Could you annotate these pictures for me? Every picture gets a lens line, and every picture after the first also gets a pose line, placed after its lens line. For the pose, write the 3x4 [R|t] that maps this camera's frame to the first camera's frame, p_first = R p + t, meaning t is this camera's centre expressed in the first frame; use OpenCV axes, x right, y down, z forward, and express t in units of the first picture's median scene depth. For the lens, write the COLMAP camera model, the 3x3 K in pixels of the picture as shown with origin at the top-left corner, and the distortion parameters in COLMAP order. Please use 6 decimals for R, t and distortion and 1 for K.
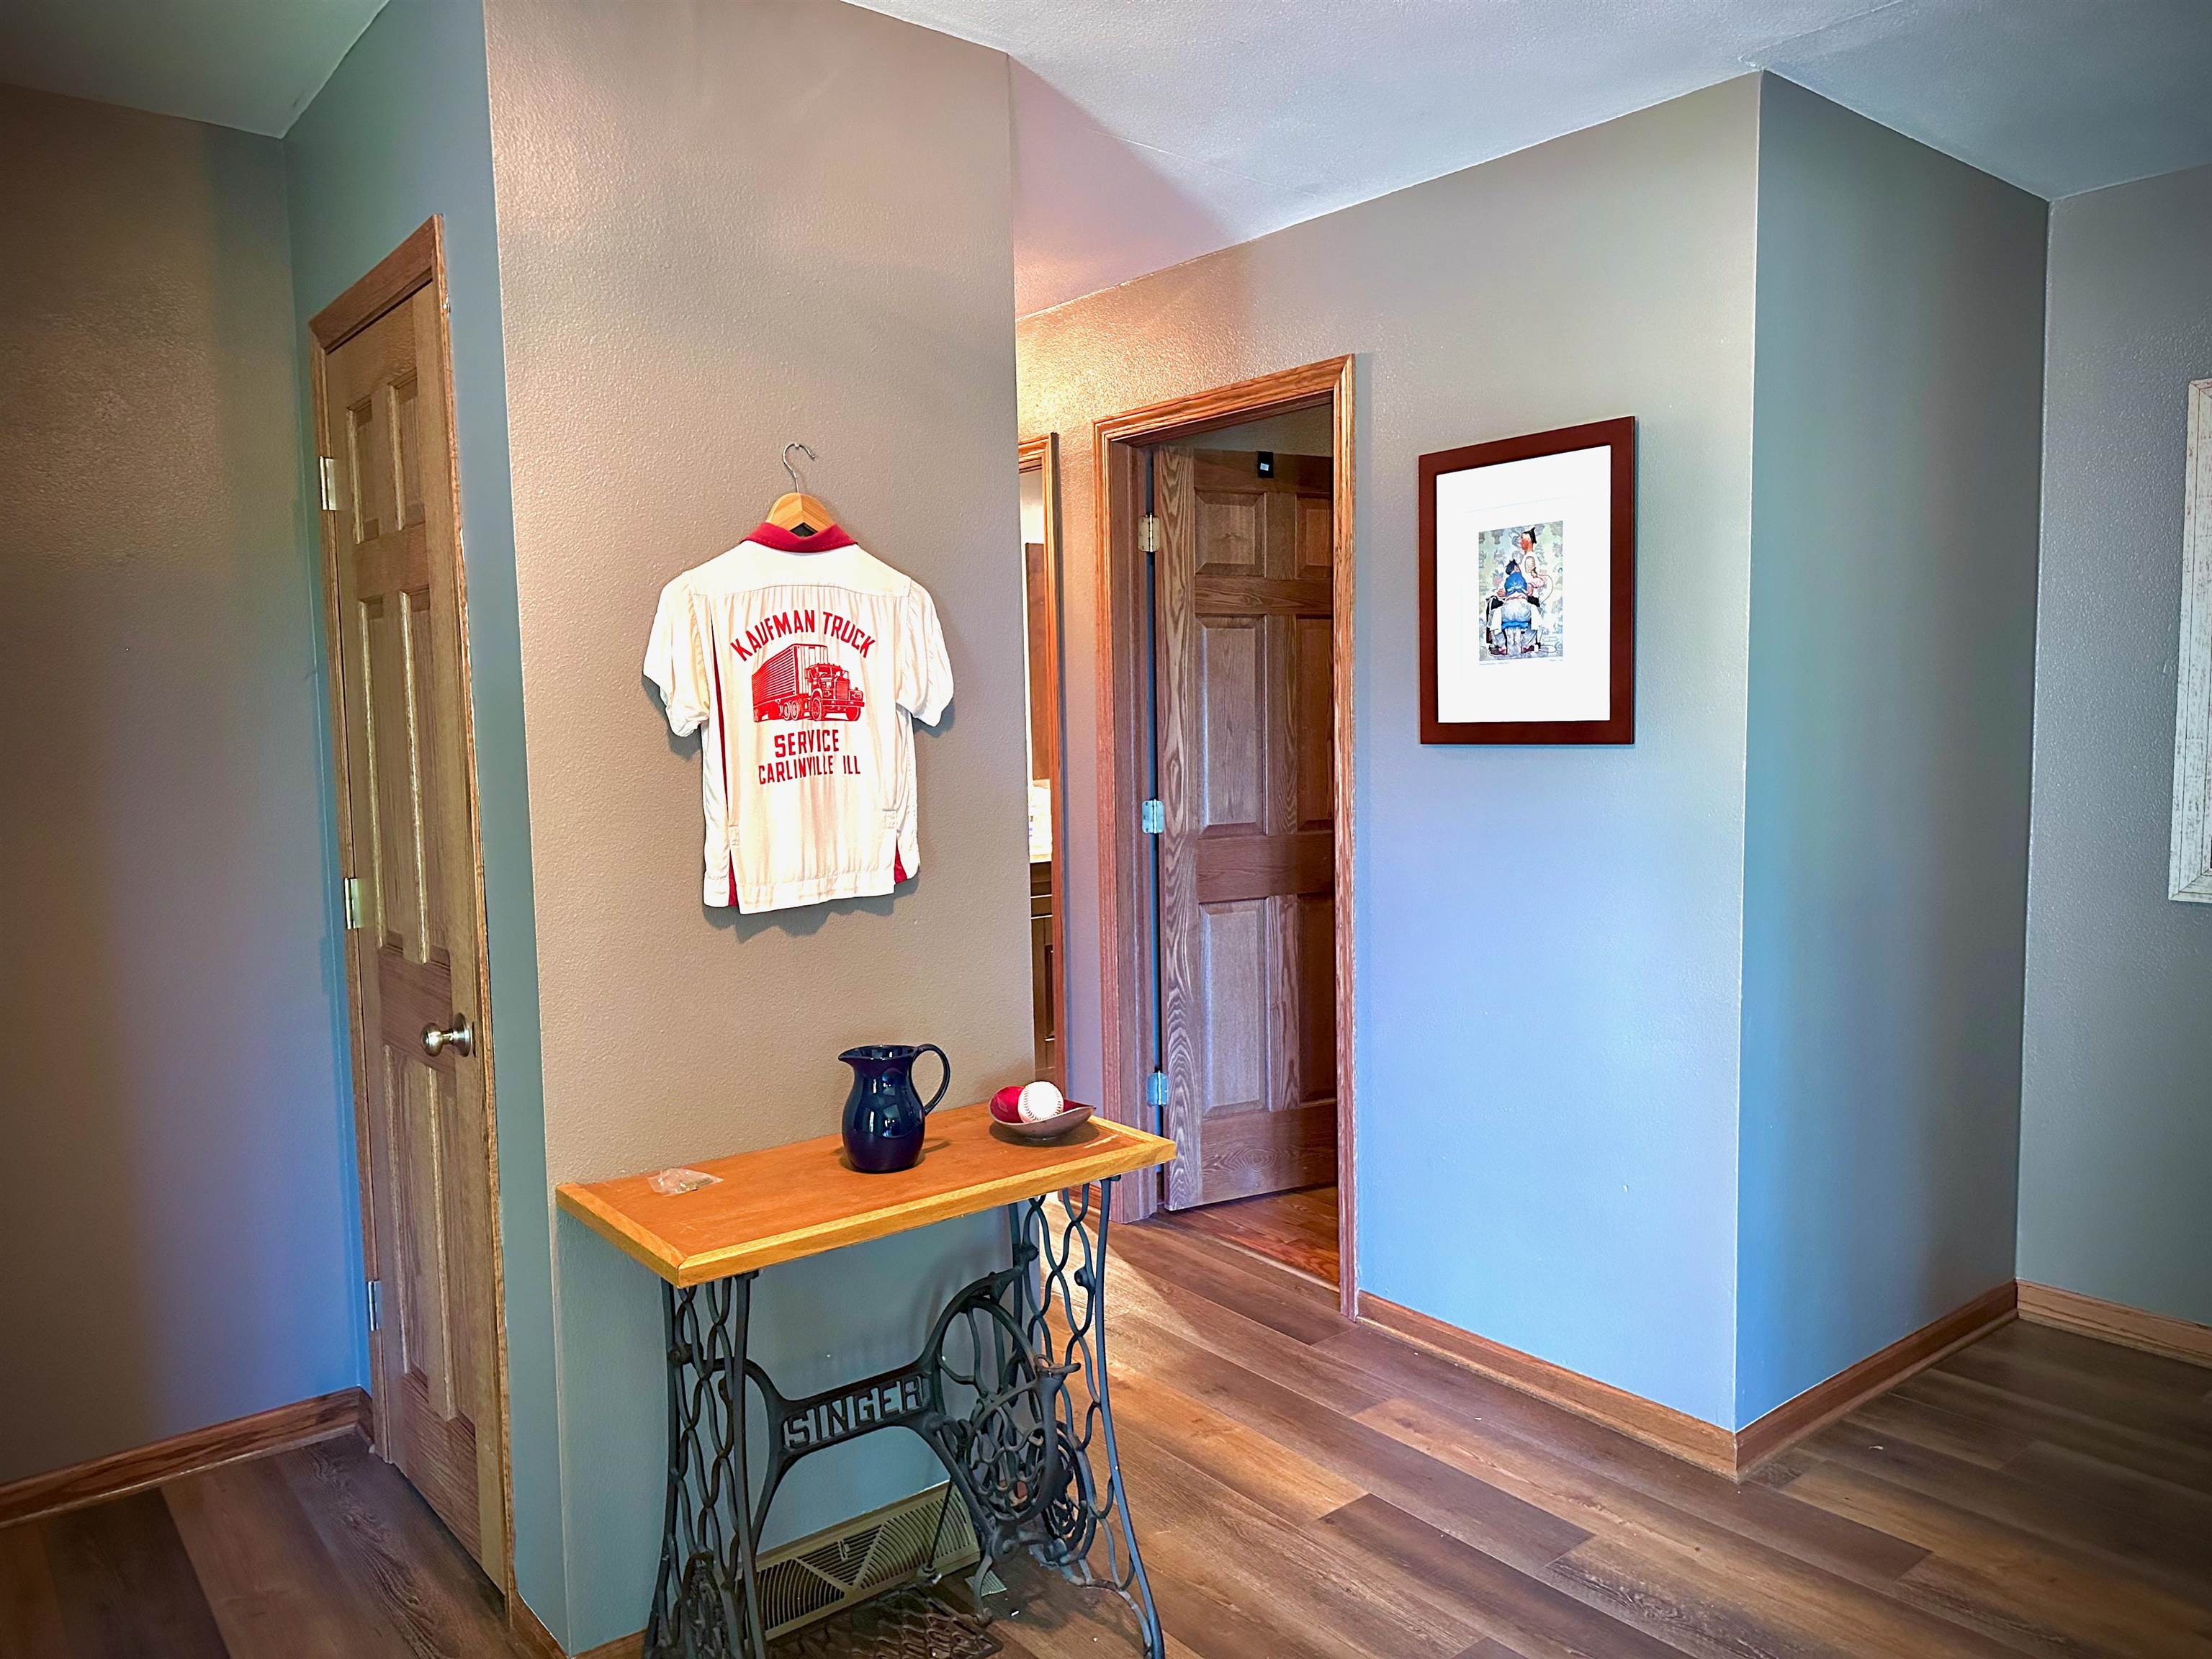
lens RADIAL K [[1522.2, 0, 1094.1], [0, 1522.2, 838.2], [0, 0, 1]] dist [0.074090, -0.067745]
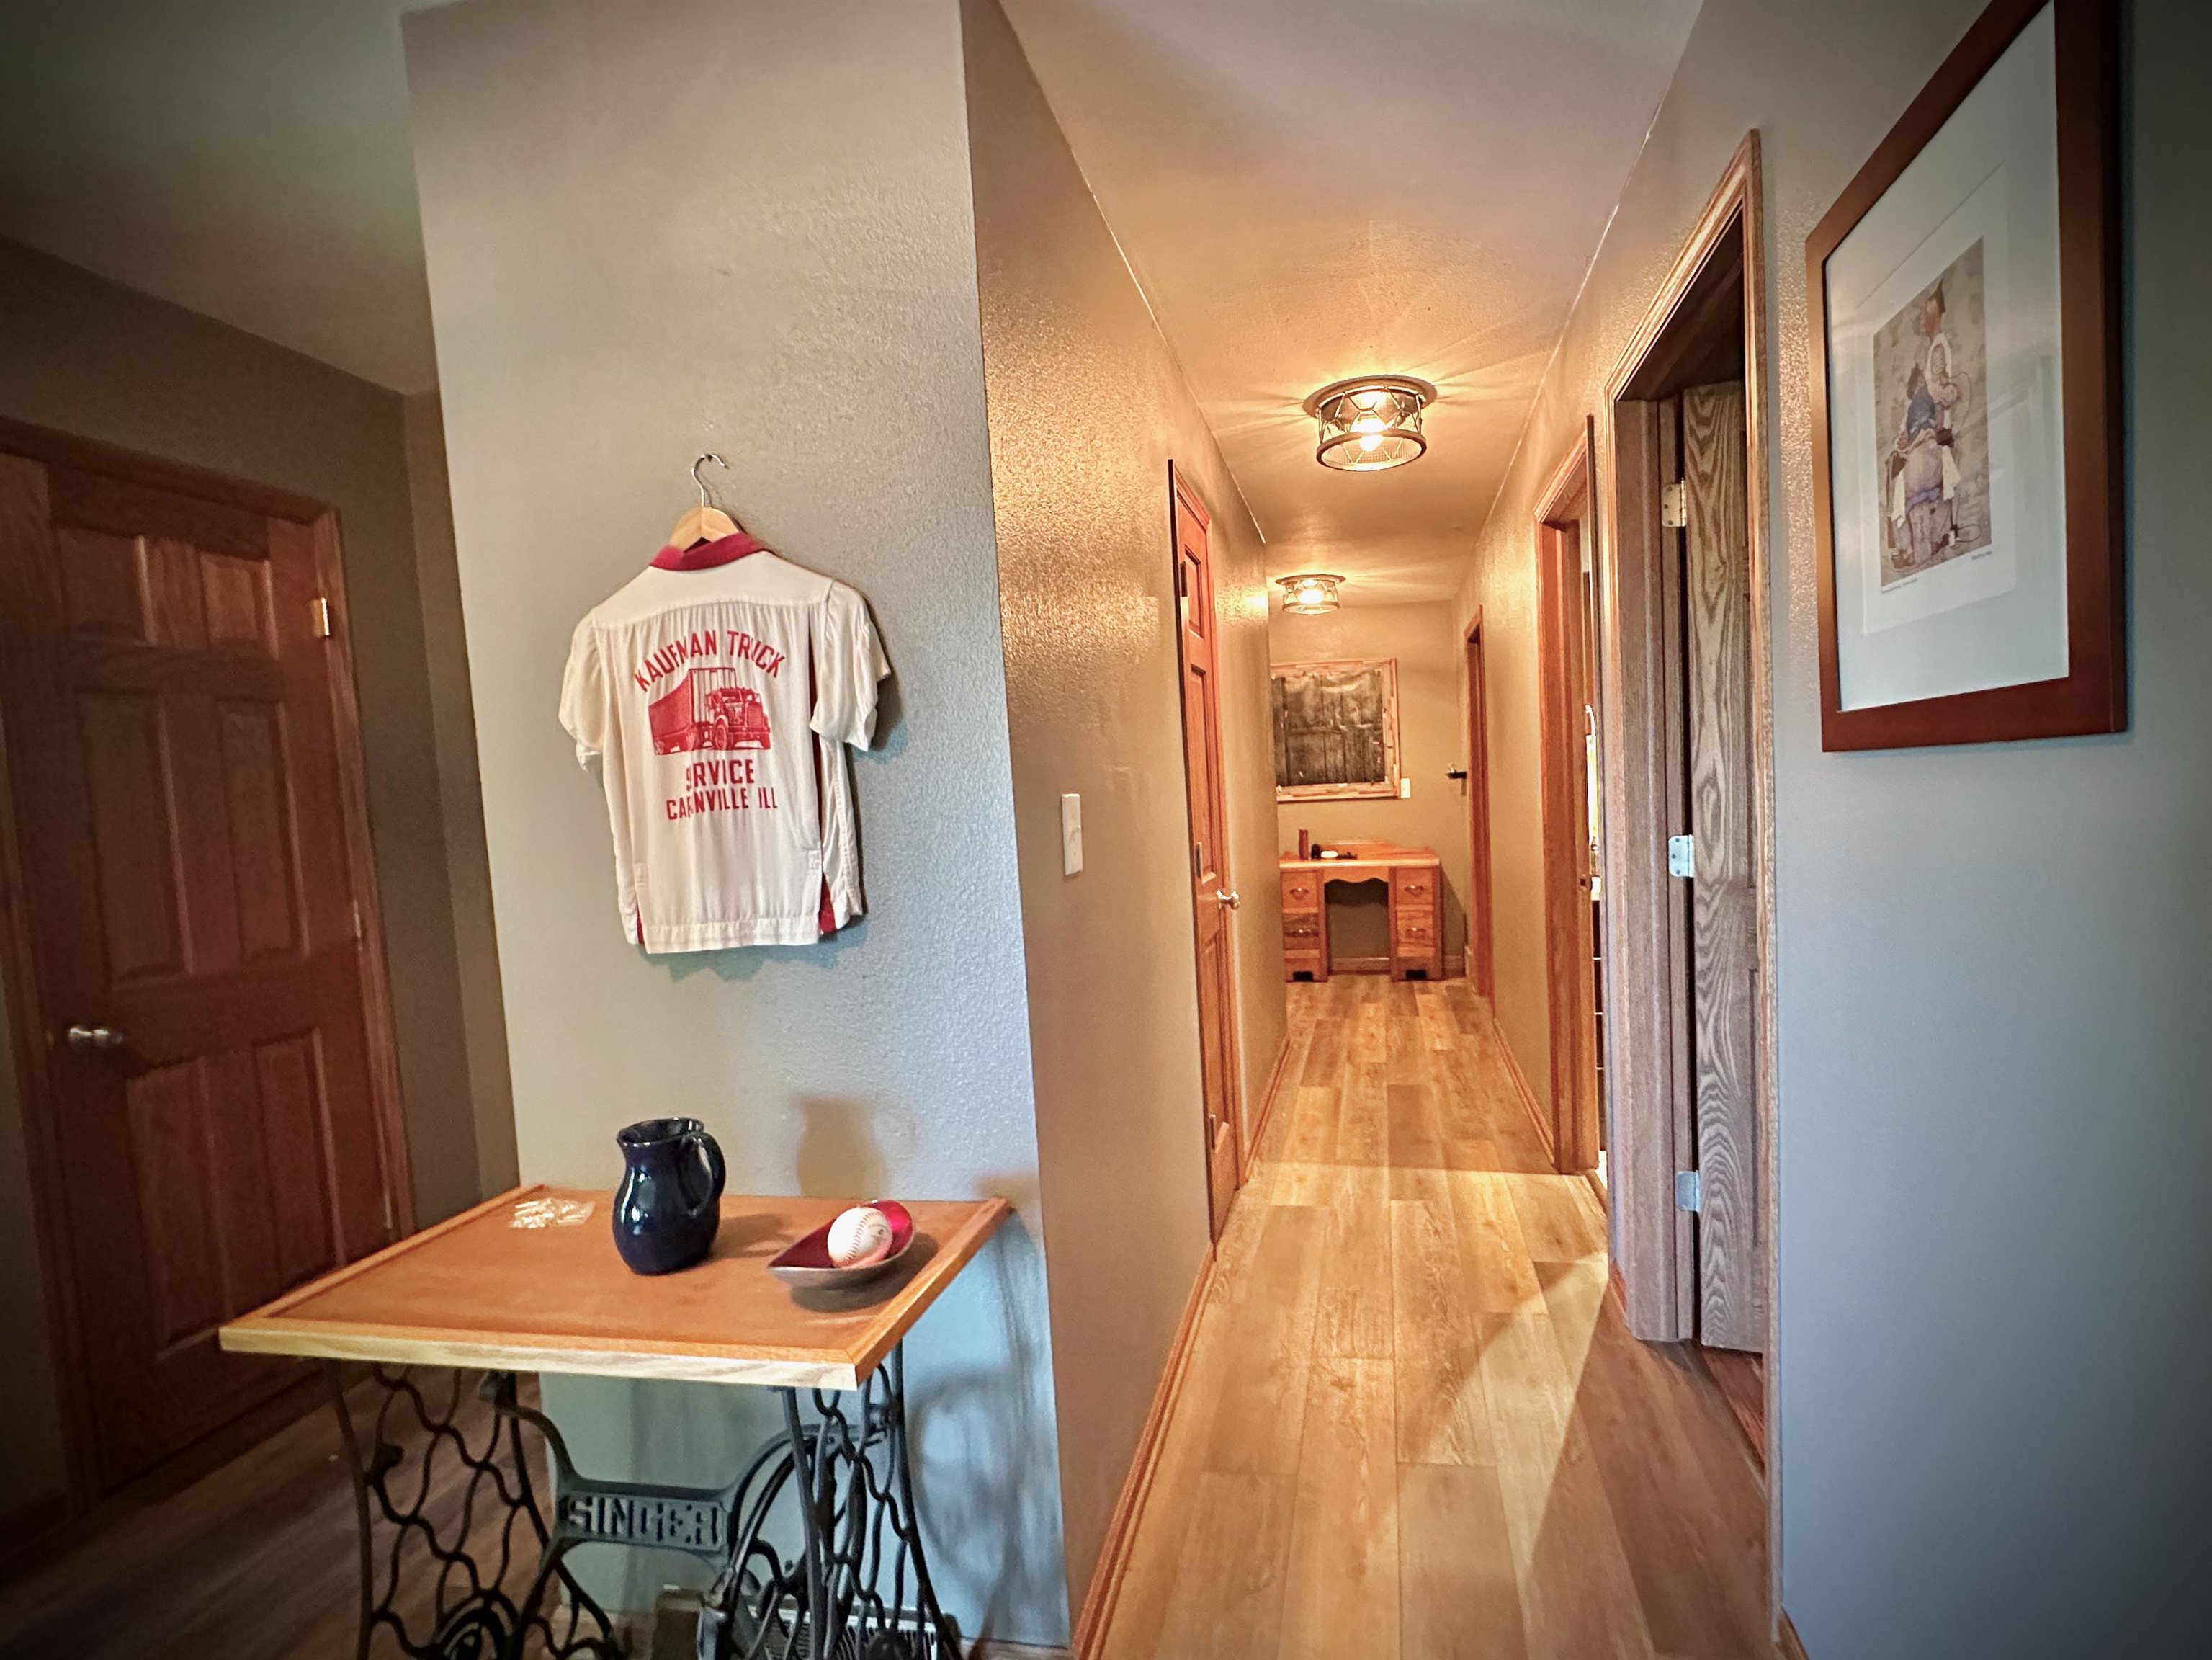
lens RADIAL K [[1015.7, 0, 1225.2], [0, 1015.7, 850.6], [0, 0, 1]] dist [-0.011146, 0.000534]
pose [[0.675773, 0.032203, -0.736406, 0.450510], [-0.027131, 0.999455, 0.018808, -0.034721], [0.736611, 0.007269, 0.676278, 0.769305]]
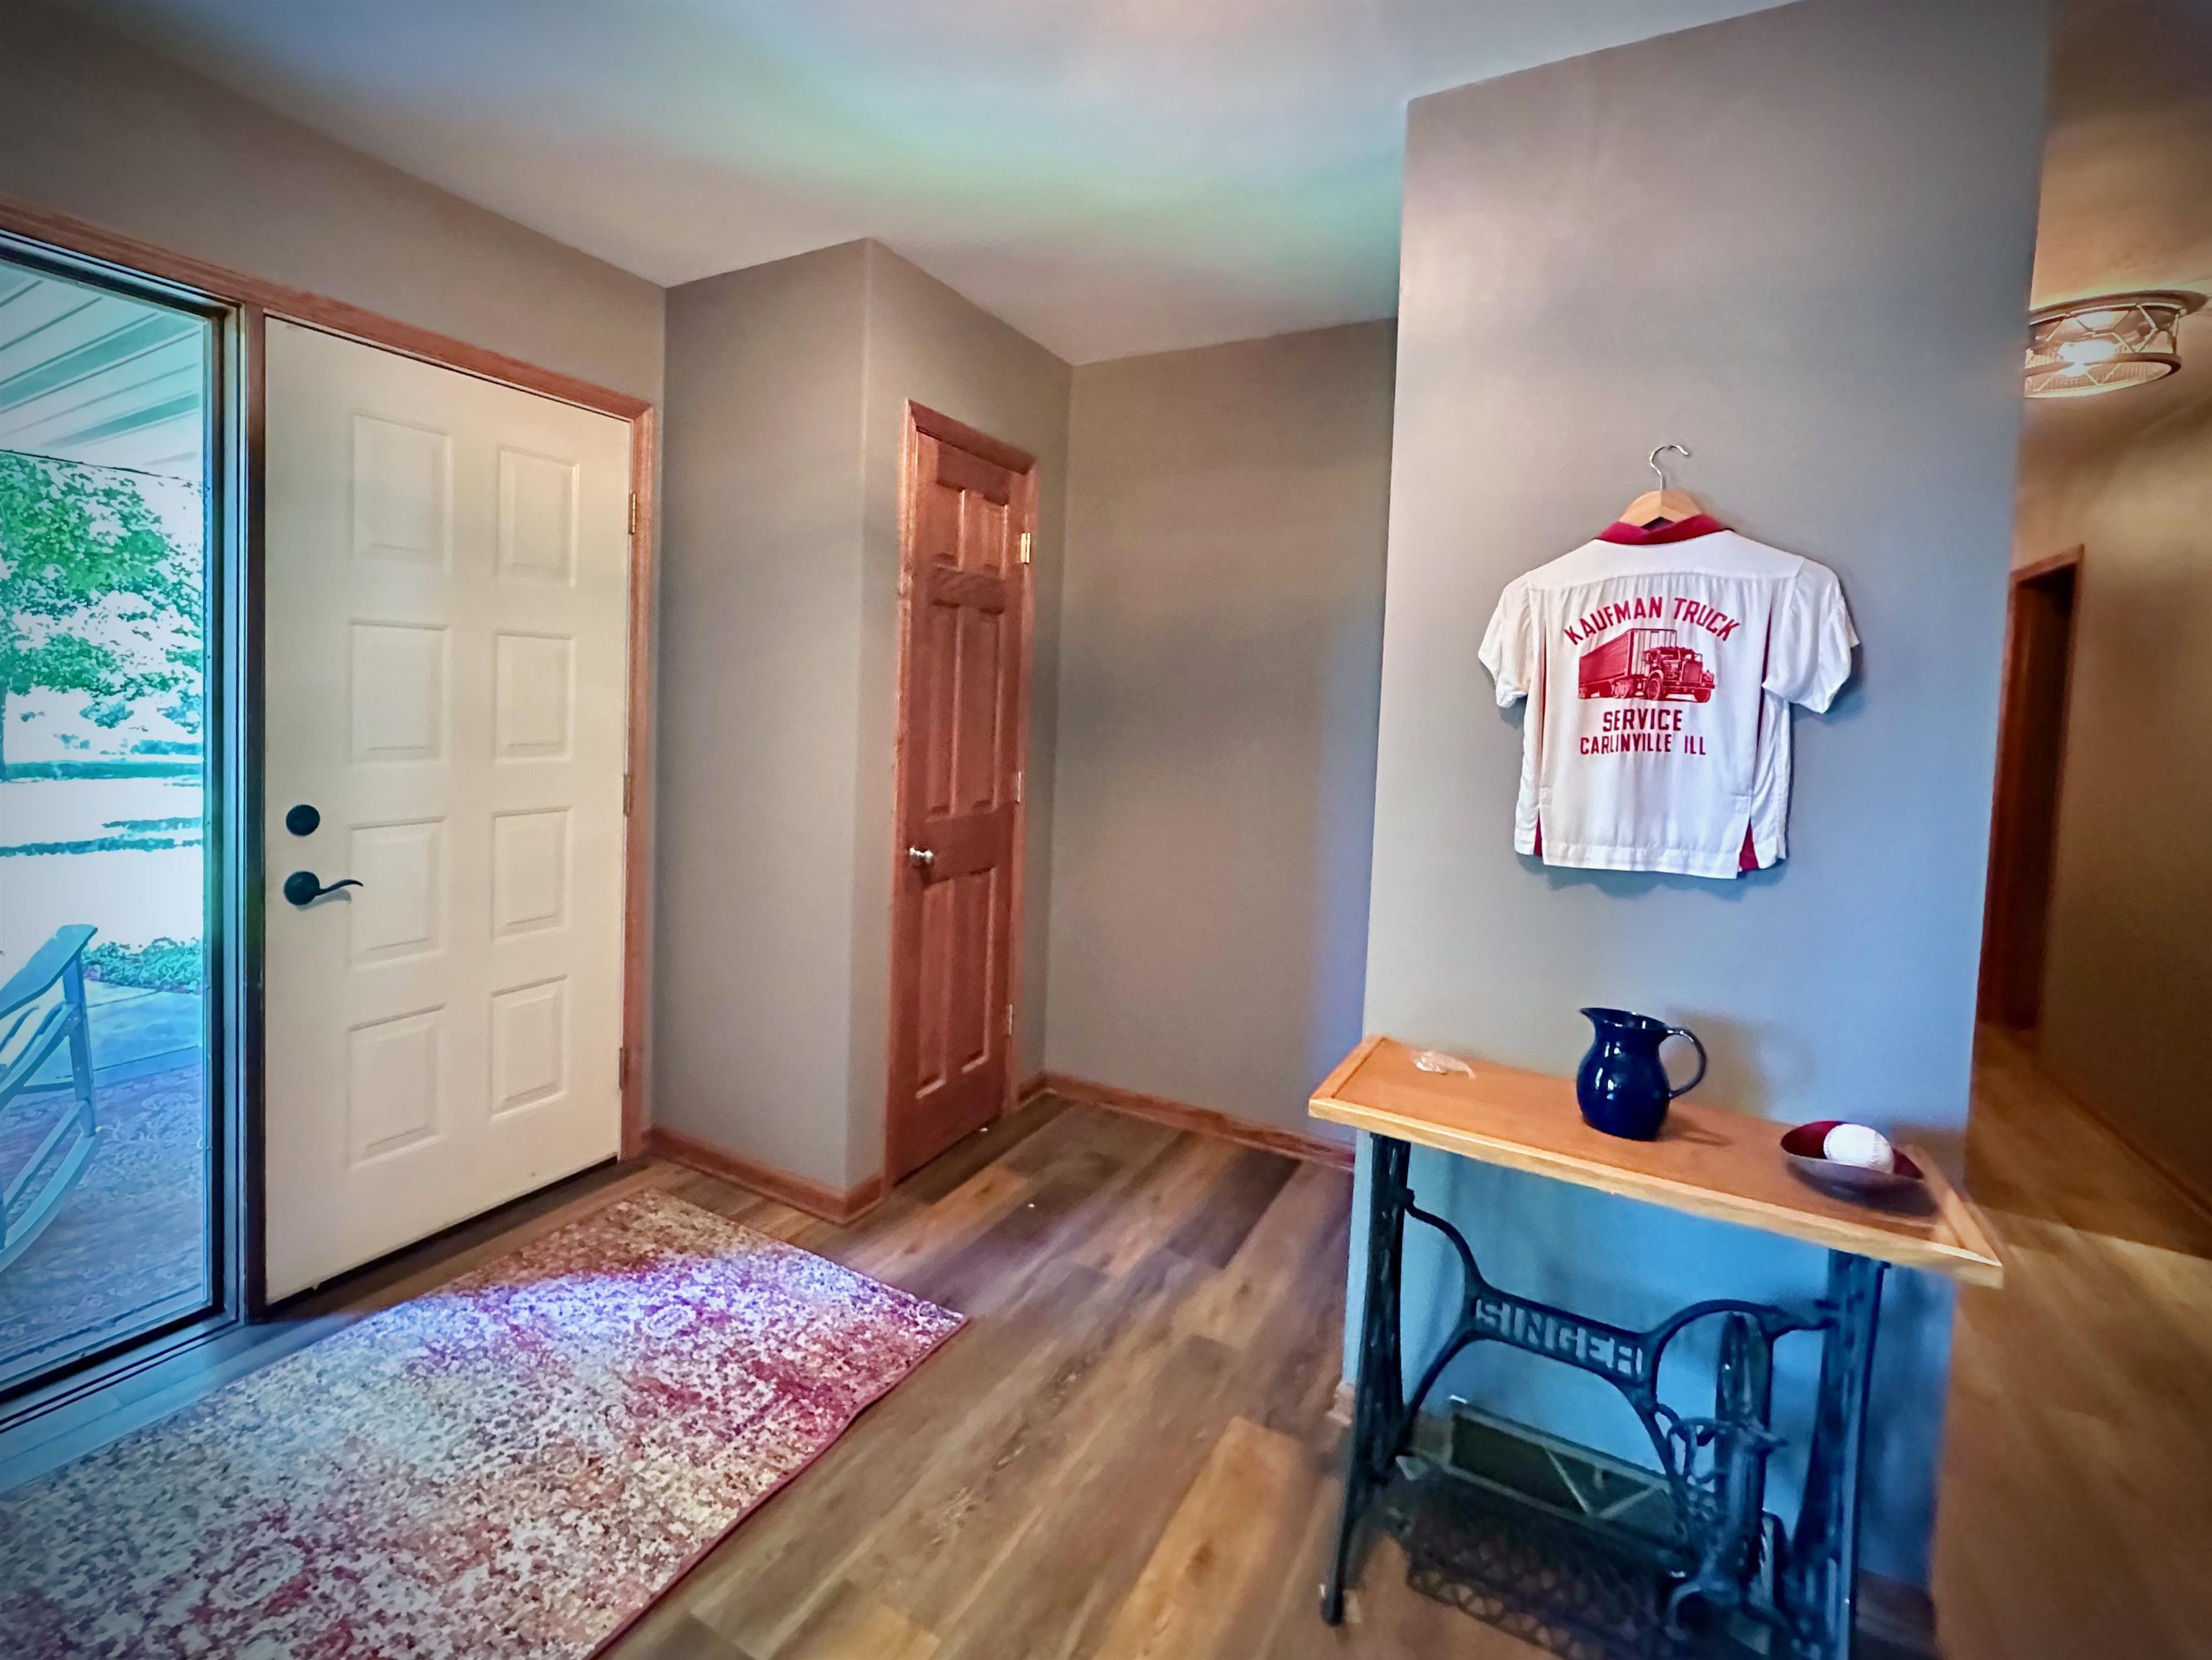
lens RADIAL K [[1052.3, 0, 950.2], [0, 1052.3, 755.1], [0, 0, 1]] dist [-0.003767, 0.000318]
pose [[0.308684, 0.080141, -0.947782, 0.345644], [-0.123599, 0.991375, 0.043572, -0.010092], [0.943100, 0.103695, 0.315927, 0.294462]]
